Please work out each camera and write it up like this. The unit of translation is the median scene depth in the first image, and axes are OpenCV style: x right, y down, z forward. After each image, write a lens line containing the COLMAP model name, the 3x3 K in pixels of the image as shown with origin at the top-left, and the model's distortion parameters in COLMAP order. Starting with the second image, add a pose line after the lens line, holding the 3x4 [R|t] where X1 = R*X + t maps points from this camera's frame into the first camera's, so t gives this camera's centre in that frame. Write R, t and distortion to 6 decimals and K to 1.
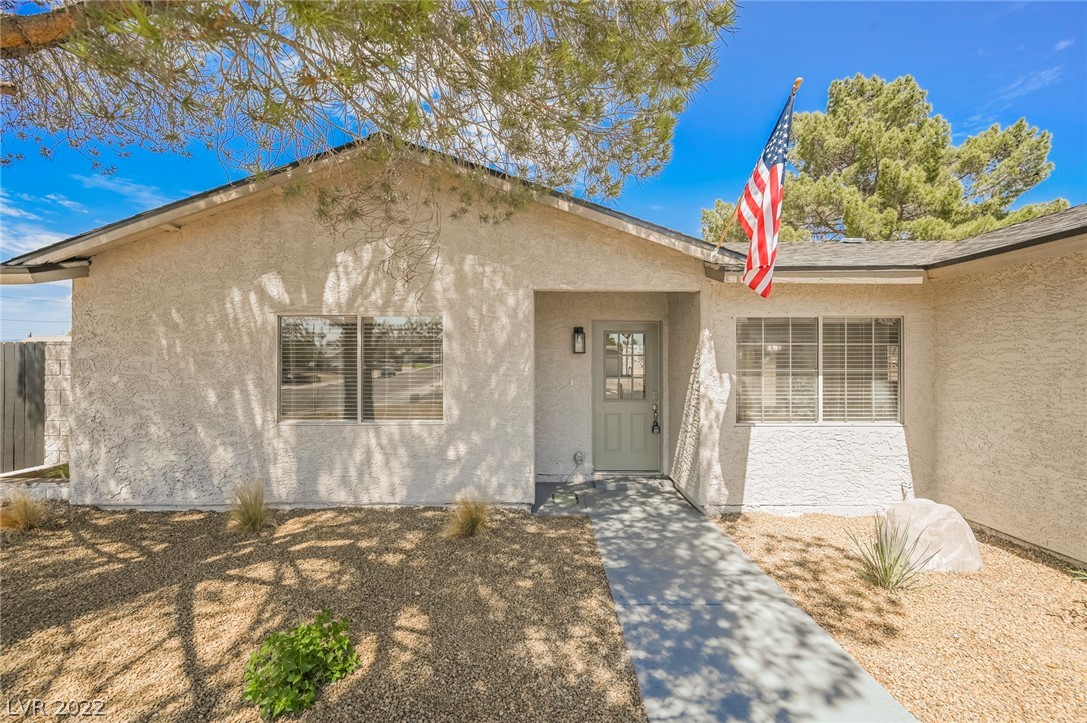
lens RADIAL K [[427.1, 0, 538.7], [0, 427.1, 361.3], [0, 0, 1]] dist [-0.001933, -0.000120]
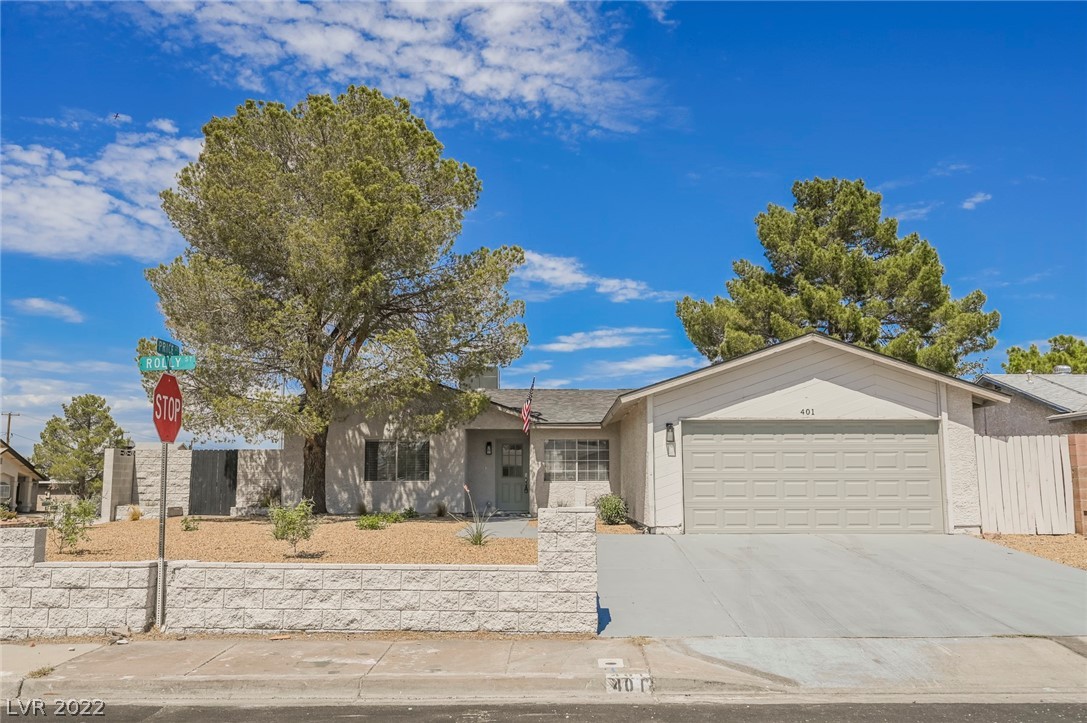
lens RADIAL K [[827.3, 0, 500.7], [0, 827.3, 361.0], [0, 0, 1]] dist [-0.003078, 0.001098]
pose [[0.999516, -0.007396, -0.030216, 0.352014], [0.003377, 0.991383, -0.130954, 0.074688], [0.030924, 0.130789, 0.990928, -3.954502]]
